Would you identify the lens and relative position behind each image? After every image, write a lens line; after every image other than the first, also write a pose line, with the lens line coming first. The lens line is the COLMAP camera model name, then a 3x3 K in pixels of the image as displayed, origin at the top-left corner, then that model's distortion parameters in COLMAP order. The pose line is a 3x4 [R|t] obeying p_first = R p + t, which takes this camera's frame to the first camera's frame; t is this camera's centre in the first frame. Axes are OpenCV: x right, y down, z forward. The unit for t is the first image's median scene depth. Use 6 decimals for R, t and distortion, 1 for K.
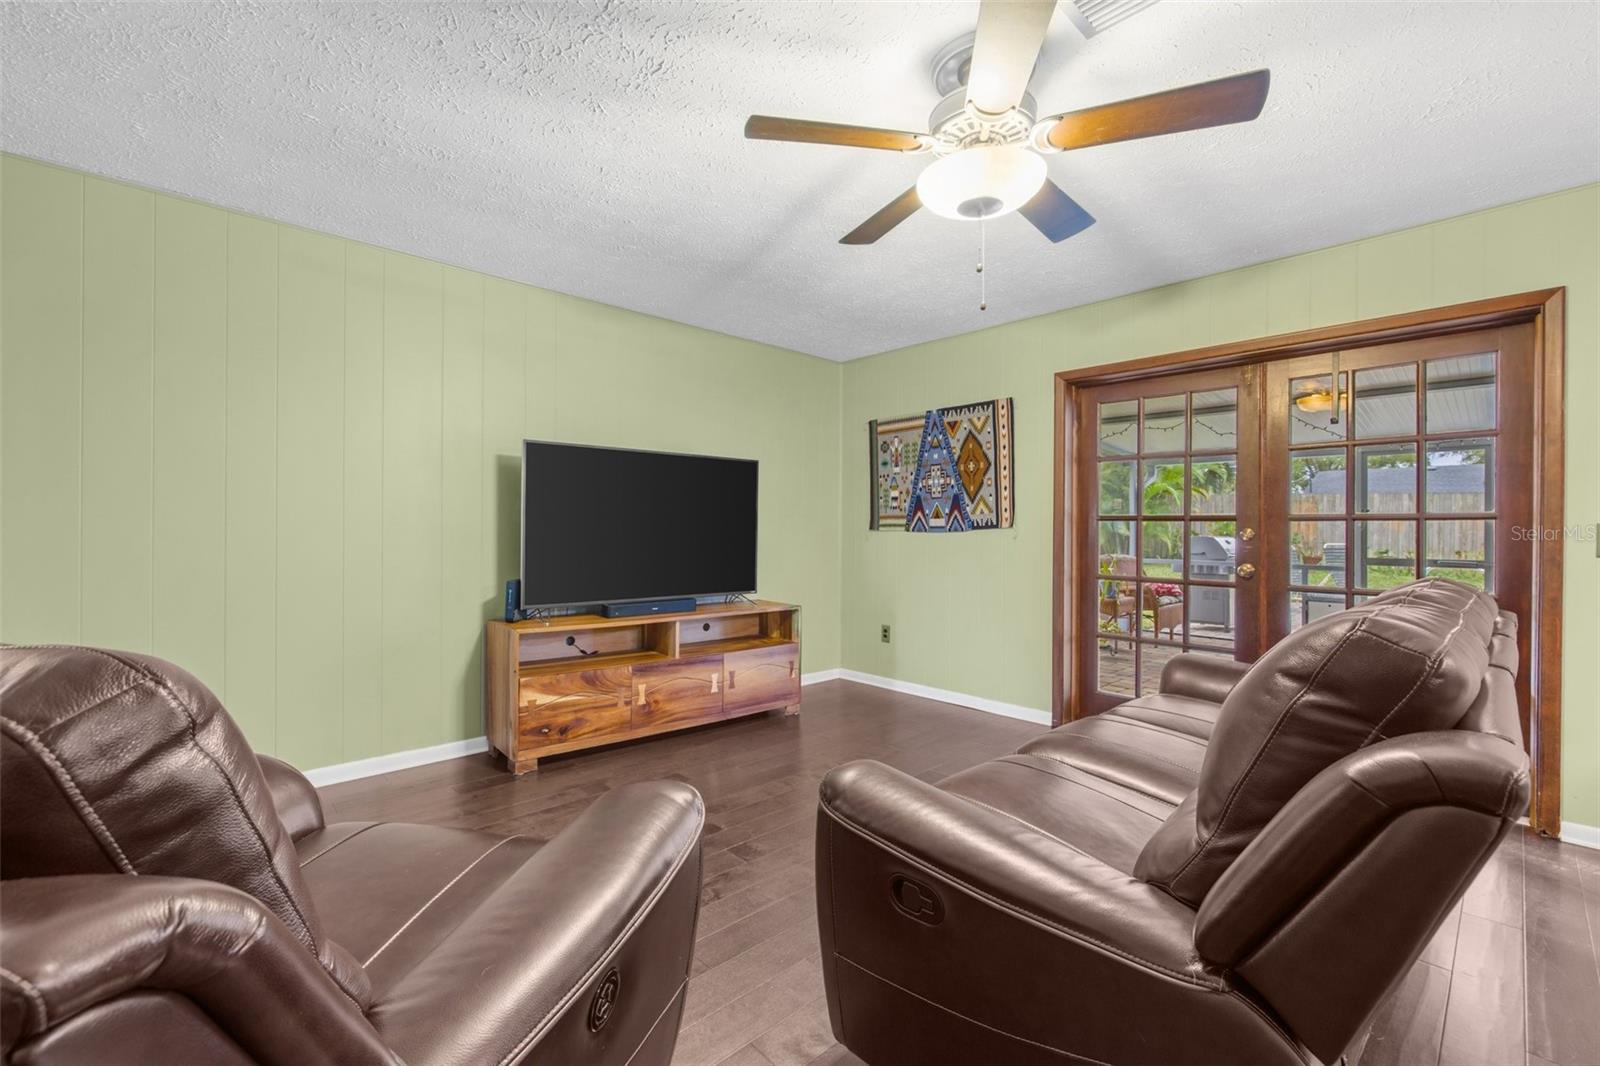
lens RADIAL K [[678.5, 0, 789.9], [0, 678.5, 531.2], [0, 0, 1]] dist [-0.000677, -0.000453]
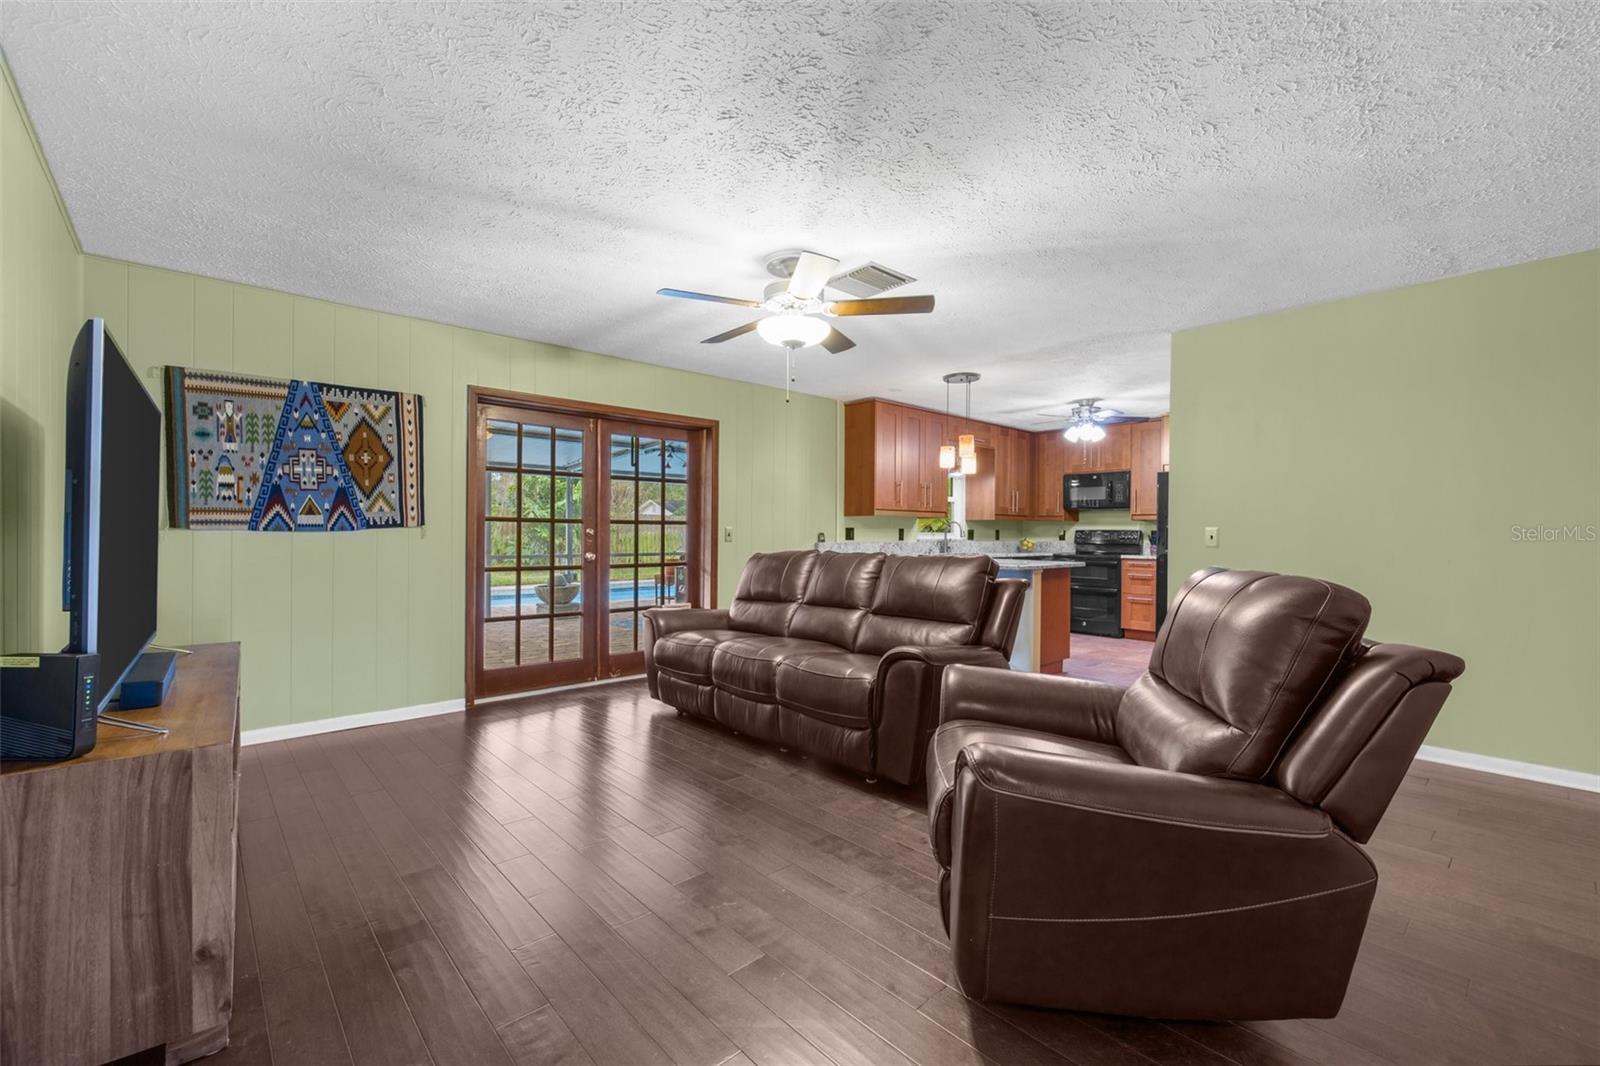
lens RADIAL K [[669.1, 0, 793.3], [0, 669.1, 532.0], [0, 0, 1]] dist [-0.005183, -0.000244]
pose [[0.009163, -0.006673, 0.999936, -0.598581], [-0.004314, 0.999968, 0.006713, -0.005847], [-0.999949, -0.004376, 0.009134, 0.415895]]
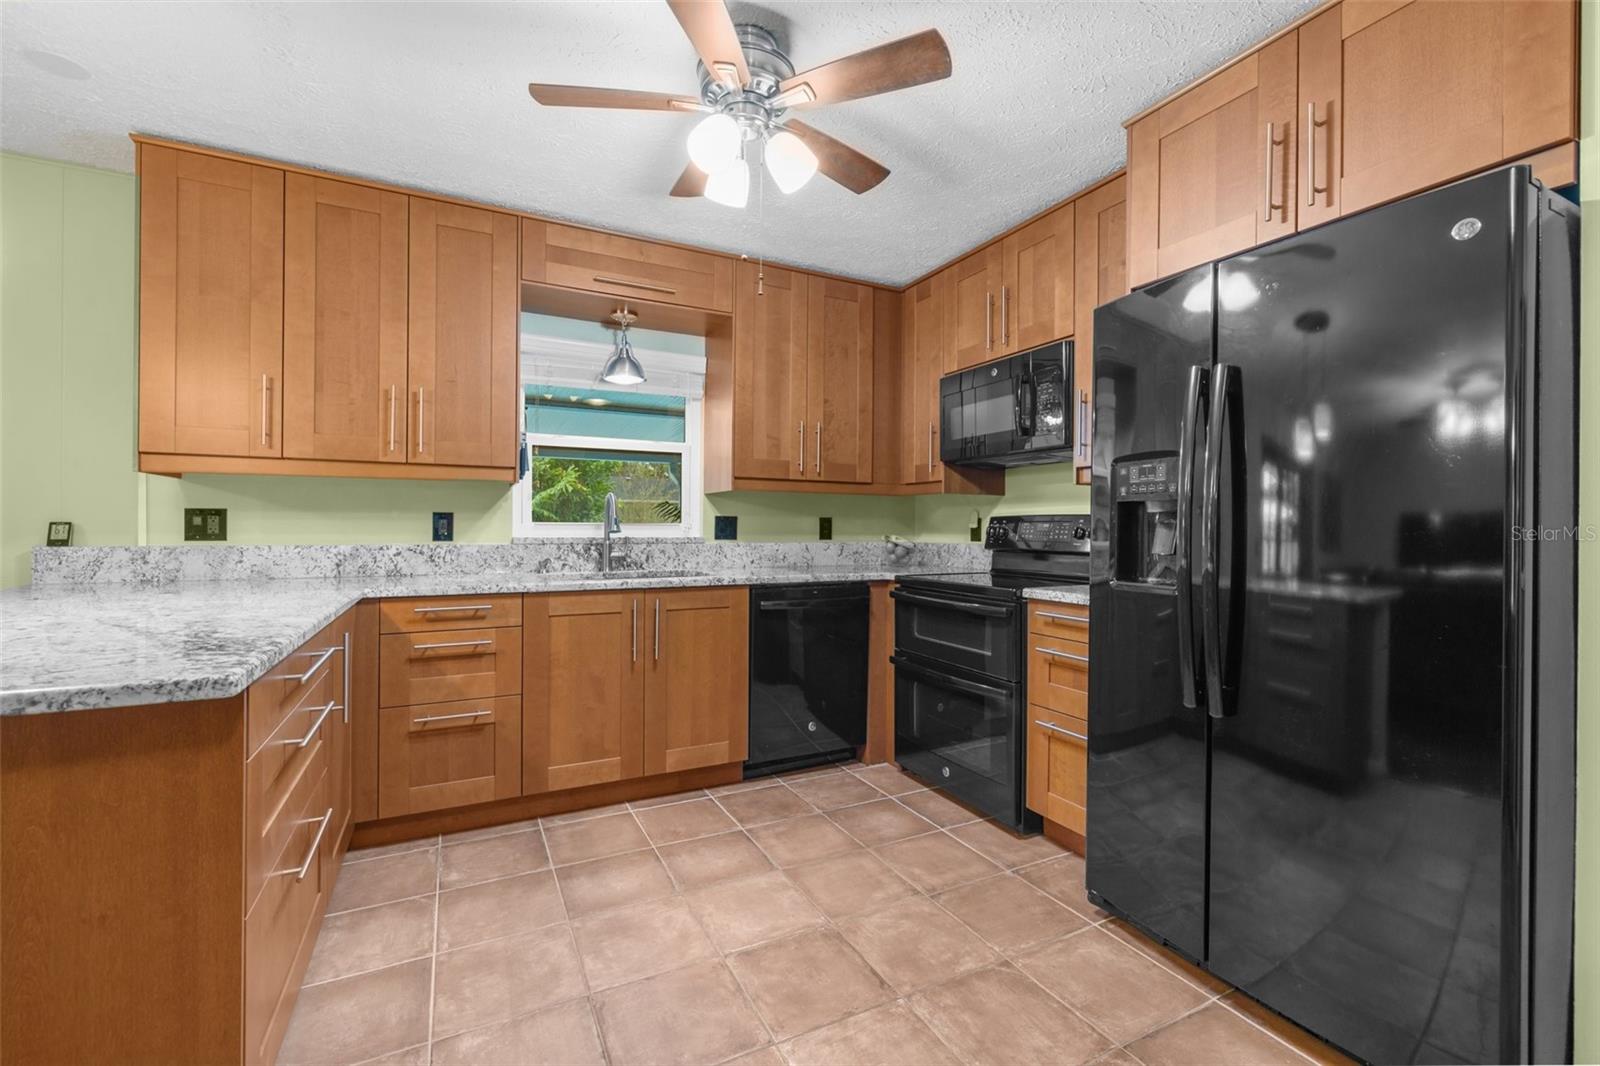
lens RADIAL K [[678.5, 0, 795.3], [0, 678.5, 529.3], [0, 0, 1]] dist [-0.000677, -0.000453]
pose [[0.272165, -0.009940, 0.962199, 0.463340], [-0.001207, 0.999942, 0.010672, 0.004867], [-0.962250, -0.004066, 0.272137, -0.342331]]
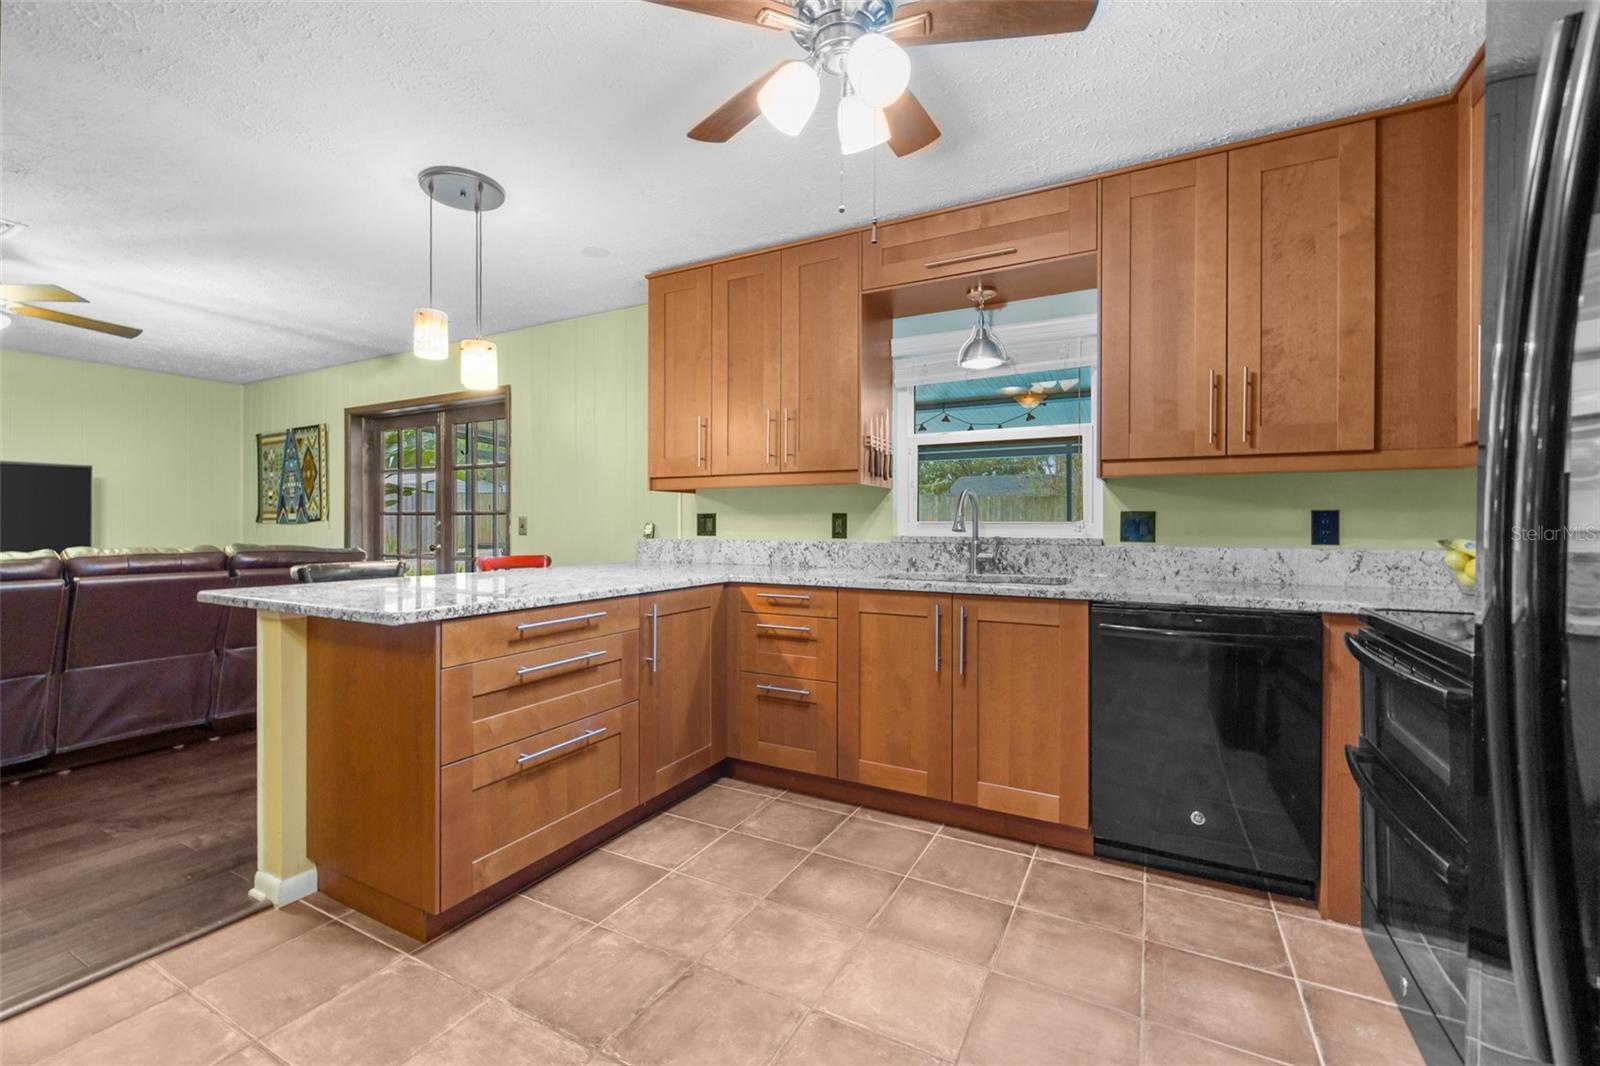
lens RADIAL K [[678.5, 0, 788.4], [0, 678.5, 525.8], [0, 0, 1]] dist [-0.000677, -0.000453]
pose [[0.948507, -0.006271, 0.316693, 0.716255], [0.005962, 0.999980, 0.001944, 0.008189], [-0.316699, 0.000044, 0.948526, -0.527898]]
